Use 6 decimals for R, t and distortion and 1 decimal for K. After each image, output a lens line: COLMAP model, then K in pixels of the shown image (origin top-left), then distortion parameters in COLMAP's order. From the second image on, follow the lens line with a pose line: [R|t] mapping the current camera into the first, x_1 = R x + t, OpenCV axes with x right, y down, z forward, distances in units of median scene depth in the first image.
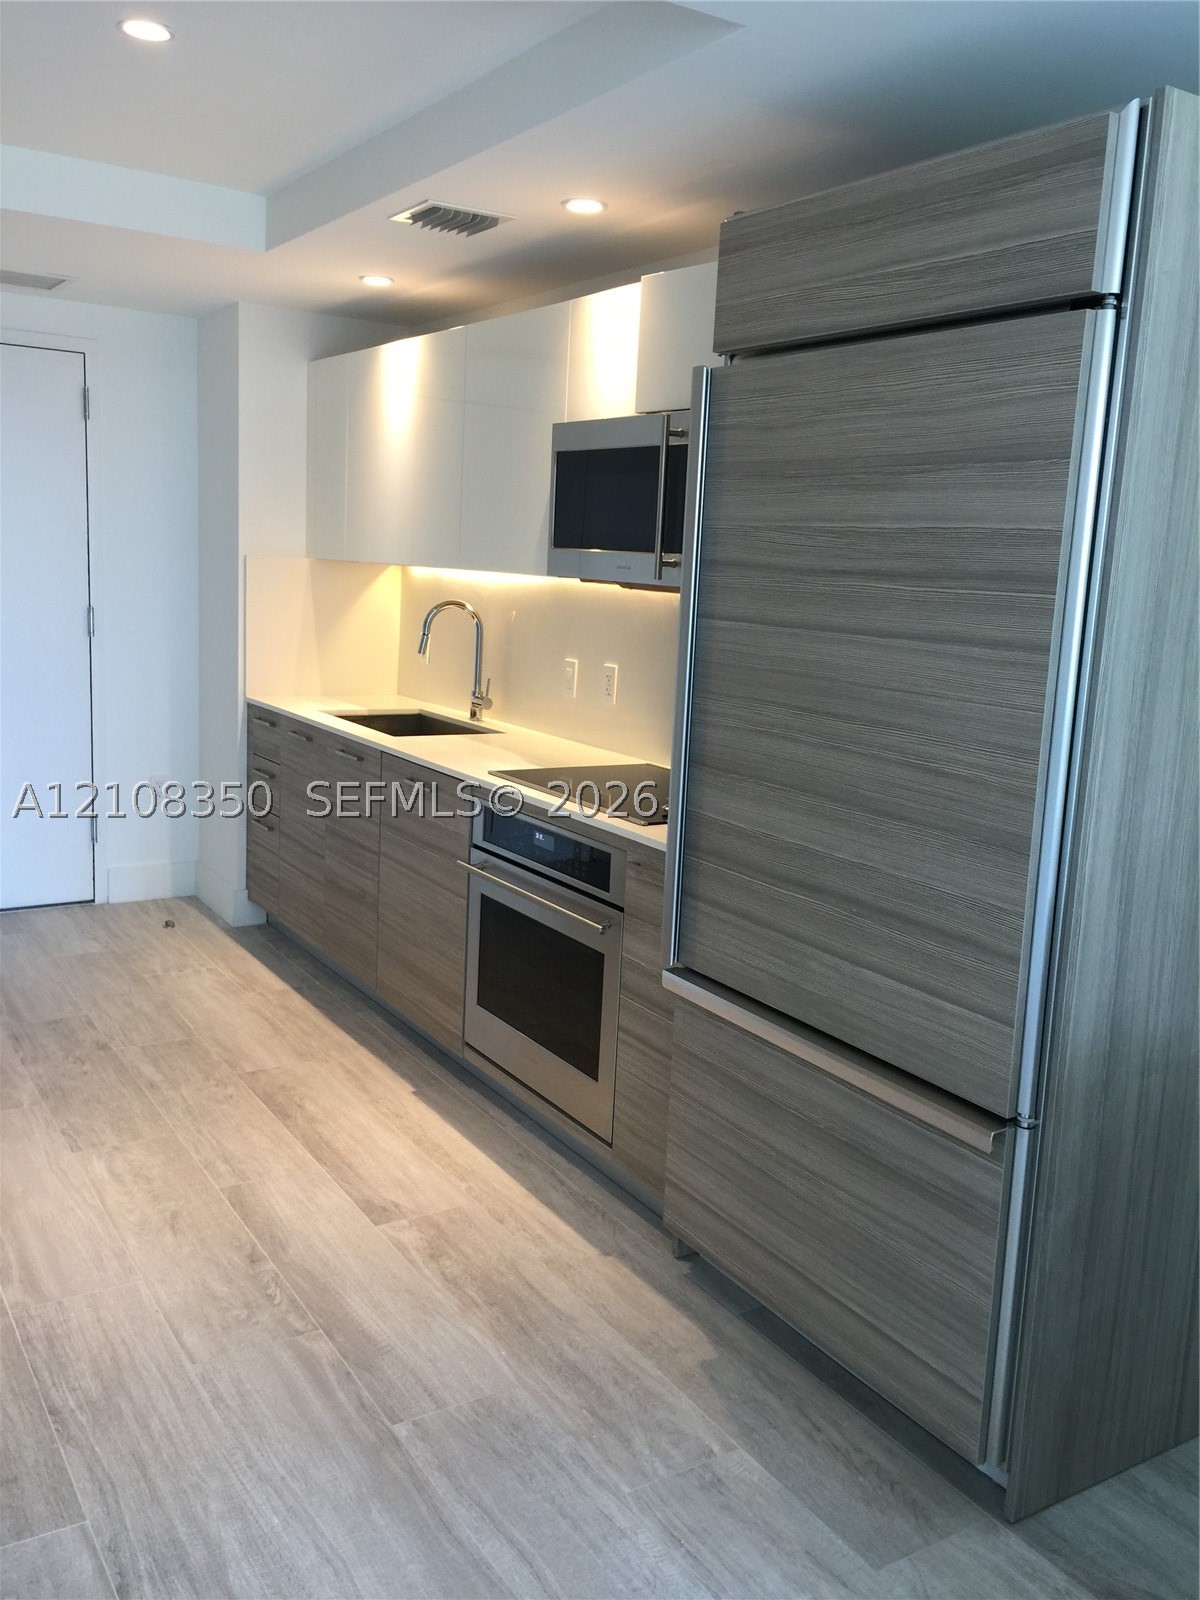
lens RADIAL K [[1369.4, 0, 605.9], [0, 1369.4, 770.0], [0, 0, 1]] dist [0.090428, -0.126235]
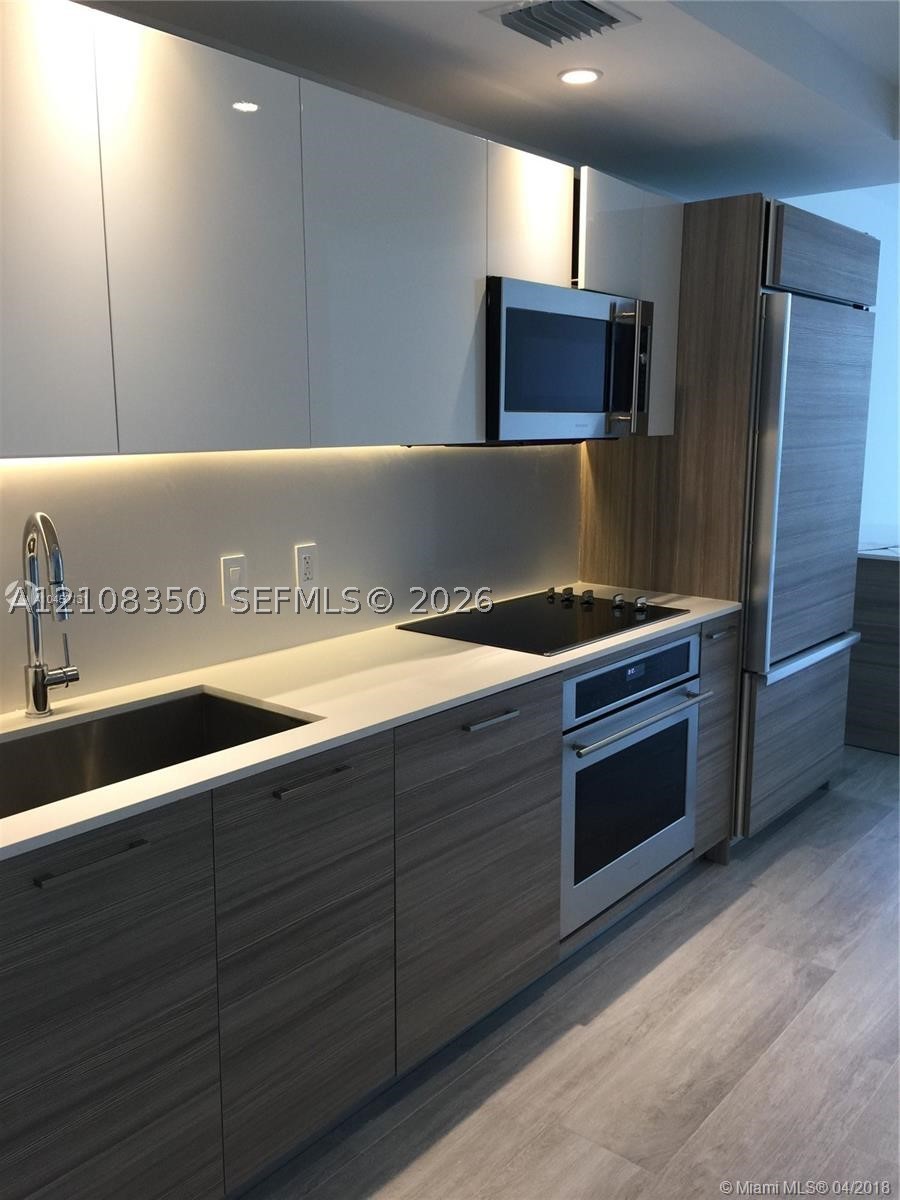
lens RADIAL K [[1027.0, 0, 454.4], [0, 1027.0, 577.5], [0, 0, 1]] dist [0.090428, -0.126235]
pose [[-0.306046, -0.197931, 0.931214, -0.753456], [0.133393, 0.959584, 0.247801, -0.245913], [-0.942625, 0.200056, -0.267274, 1.319960]]
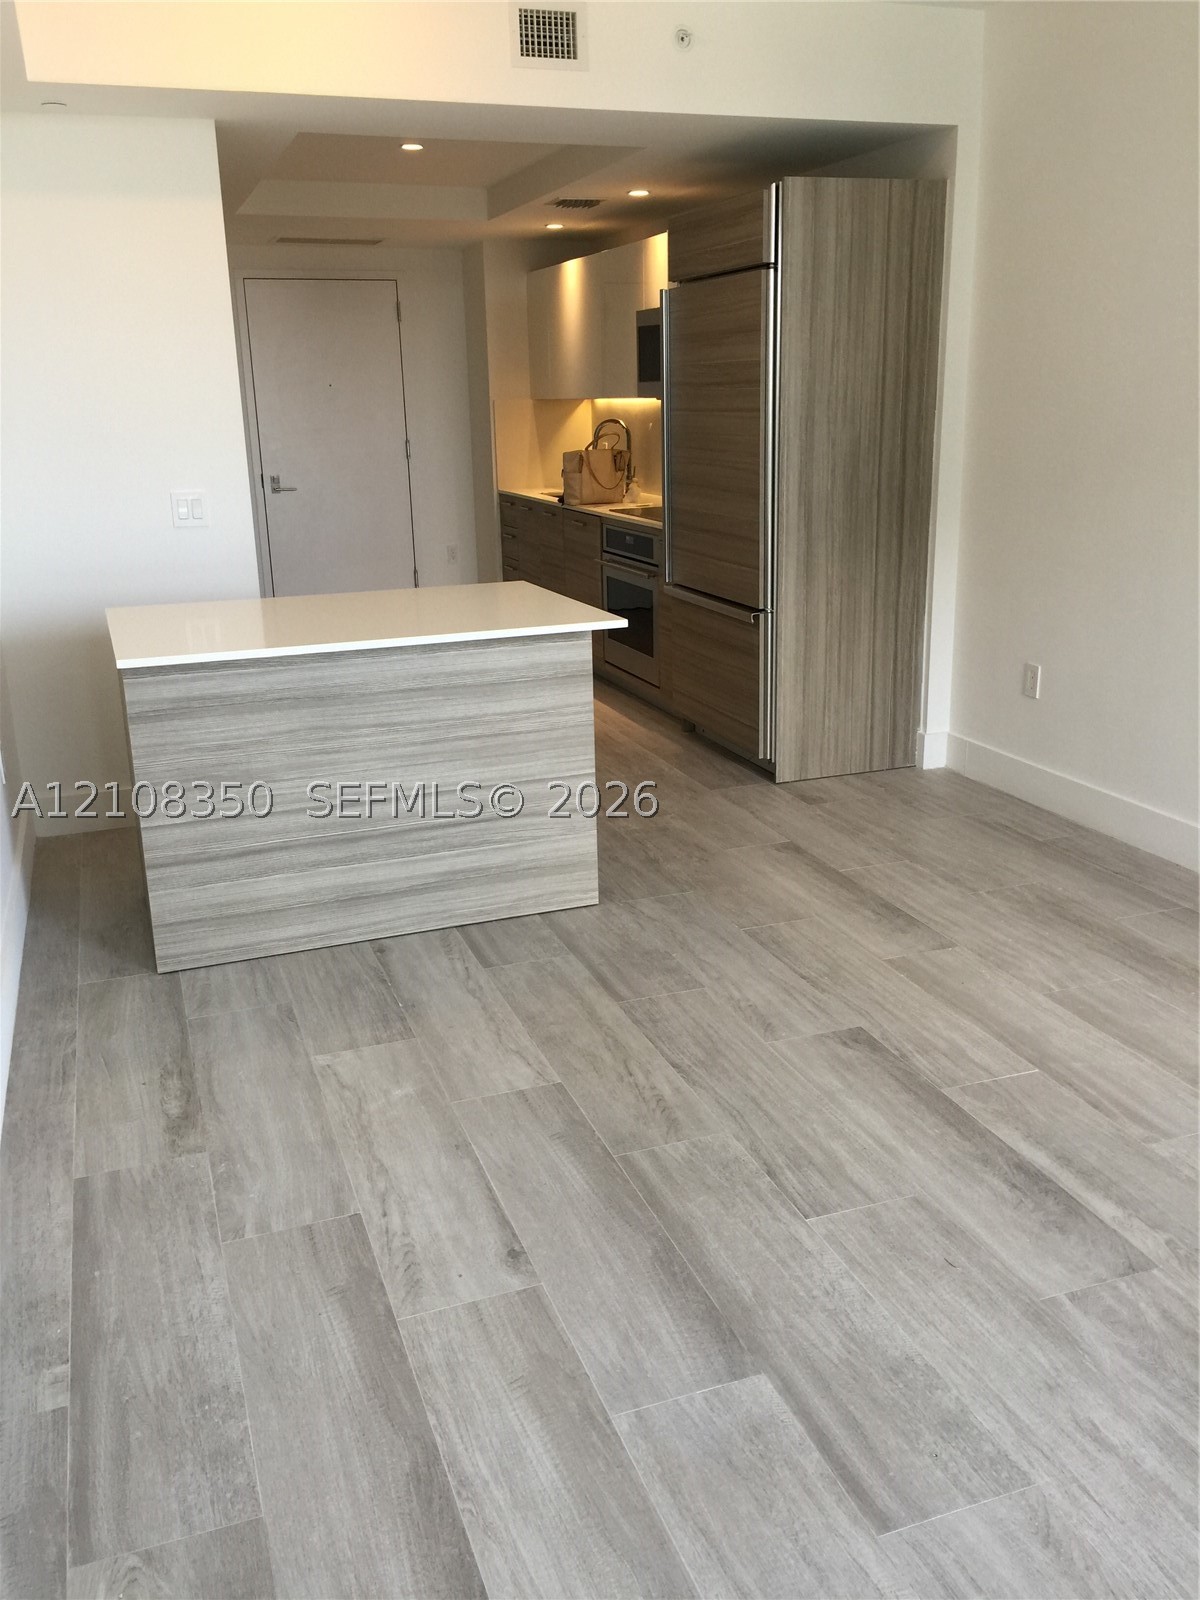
lens RADIAL K [[1369.4, 0, 605.9], [0, 1369.4, 770.0], [0, 0, 1]] dist [0.090428, -0.126235]
pose [[0.973974, -0.004296, -0.226620, 0.344656], [0.029302, 0.993817, 0.107098, 0.160292], [0.224759, -0.110951, 0.968077, -0.871836]]
